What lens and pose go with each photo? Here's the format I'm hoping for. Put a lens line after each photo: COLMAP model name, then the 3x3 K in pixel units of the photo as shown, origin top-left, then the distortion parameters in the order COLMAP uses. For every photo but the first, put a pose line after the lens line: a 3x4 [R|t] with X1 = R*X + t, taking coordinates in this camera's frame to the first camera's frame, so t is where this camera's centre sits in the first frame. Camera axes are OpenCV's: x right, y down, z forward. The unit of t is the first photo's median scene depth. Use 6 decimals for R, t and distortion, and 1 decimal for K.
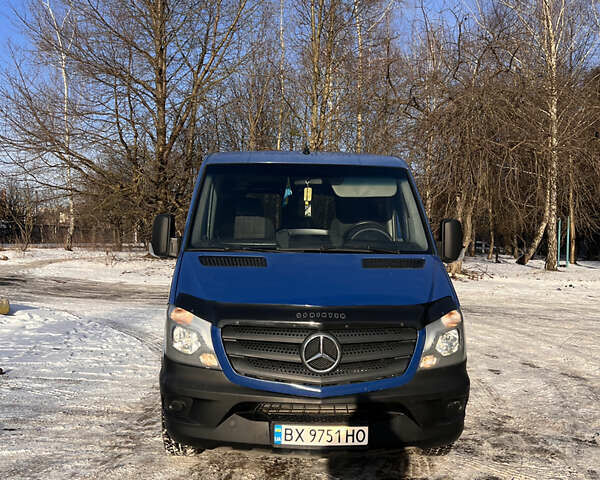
lens RADIAL K [[603.3, 0, 300.0], [0, 603.3, 240.0], [0, 0, 1]] dist [0.018403, -0.003357]
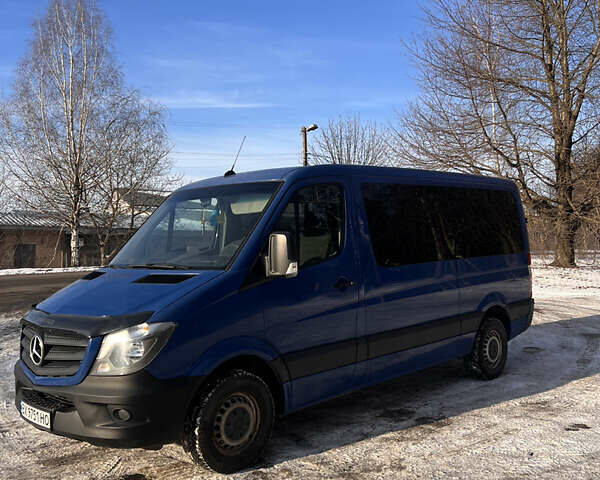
lens RADIAL K [[603.3, 0, 300.0], [0, 603.3, 240.0], [0, 0, 1]] dist [0.018403, -0.003357]
pose [[0.668926, -0.036597, -0.742427, 1.347667], [0.028438, 0.999316, -0.023637, 0.001831], [0.742785, -0.005302, 0.669509, 0.547770]]
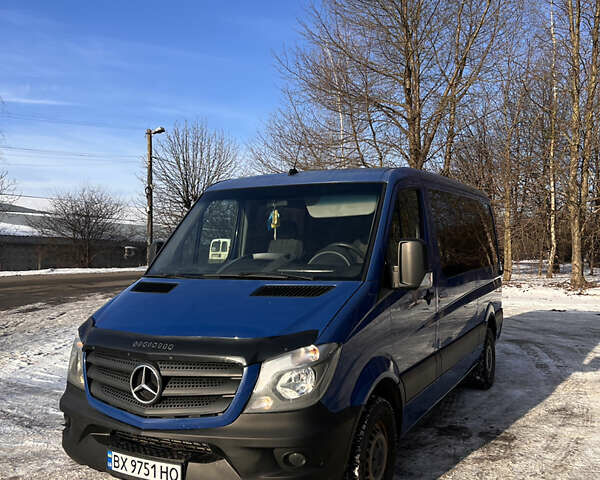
lens RADIAL K [[603.3, 0, 300.0], [0, 603.3, 240.0], [0, 0, 1]] dist [0.018403, -0.003357]
pose [[0.864946, -0.030582, -0.500933, 0.745316], [0.016526, 0.999336, -0.032474, -0.010235], [0.501593, 0.019810, 0.864877, 0.263226]]
